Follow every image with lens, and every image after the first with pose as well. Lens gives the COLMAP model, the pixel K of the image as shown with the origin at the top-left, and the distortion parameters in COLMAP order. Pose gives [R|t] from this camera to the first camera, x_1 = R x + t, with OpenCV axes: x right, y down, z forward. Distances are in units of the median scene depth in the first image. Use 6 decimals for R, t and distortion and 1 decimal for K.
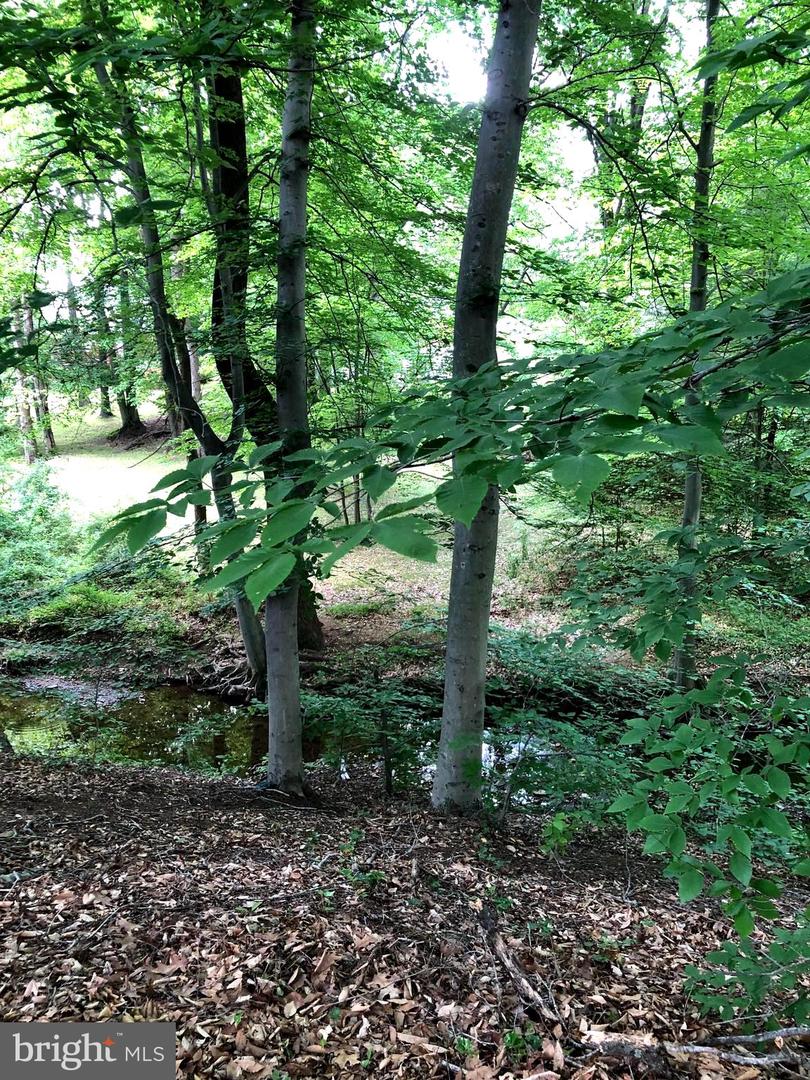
lens RADIAL K [[878.3, 0, 405.5], [0, 878.3, 539.2], [0, 0, 1]] dist [-0.025511, 0.022968]
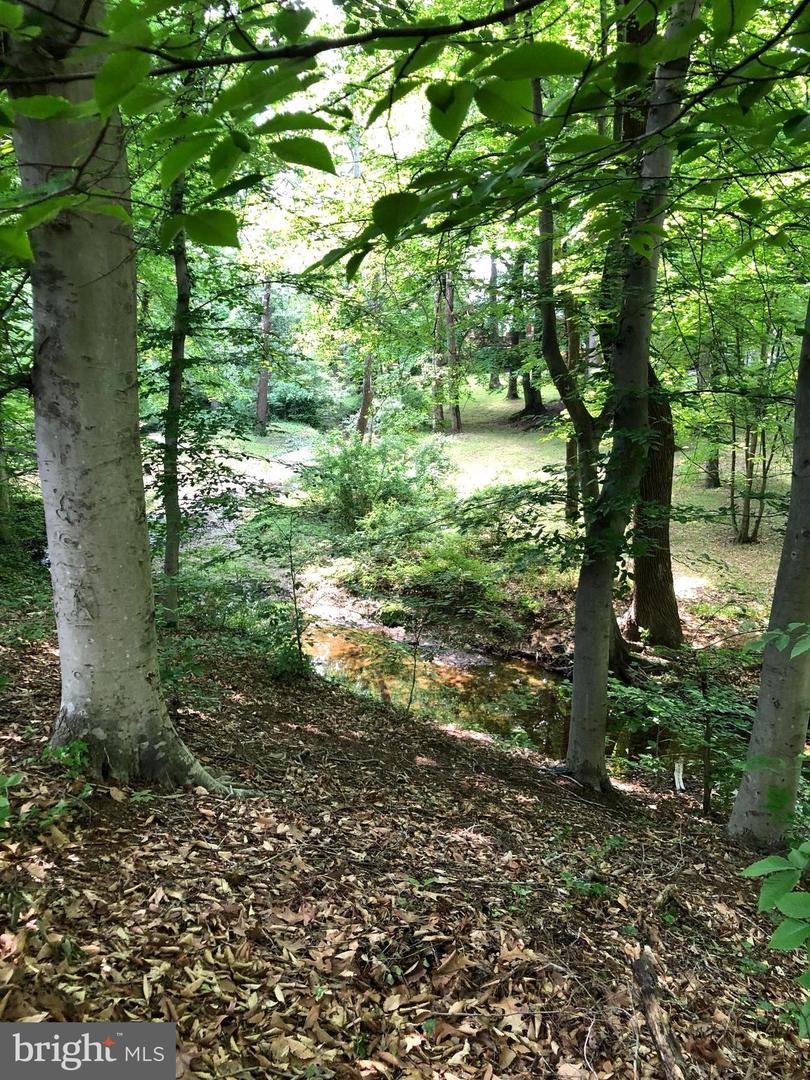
lens RADIAL K [[878.3, 0, 404.5], [0, 878.3, 540.7], [0, 0, 1]] dist [-0.025511, 0.022968]
pose [[0.898307, 0.109497, -0.425505, 0.181744], [-0.103255, 0.993937, 0.037787, 0.046907], [0.427062, 0.009991, 0.904167, 0.203934]]
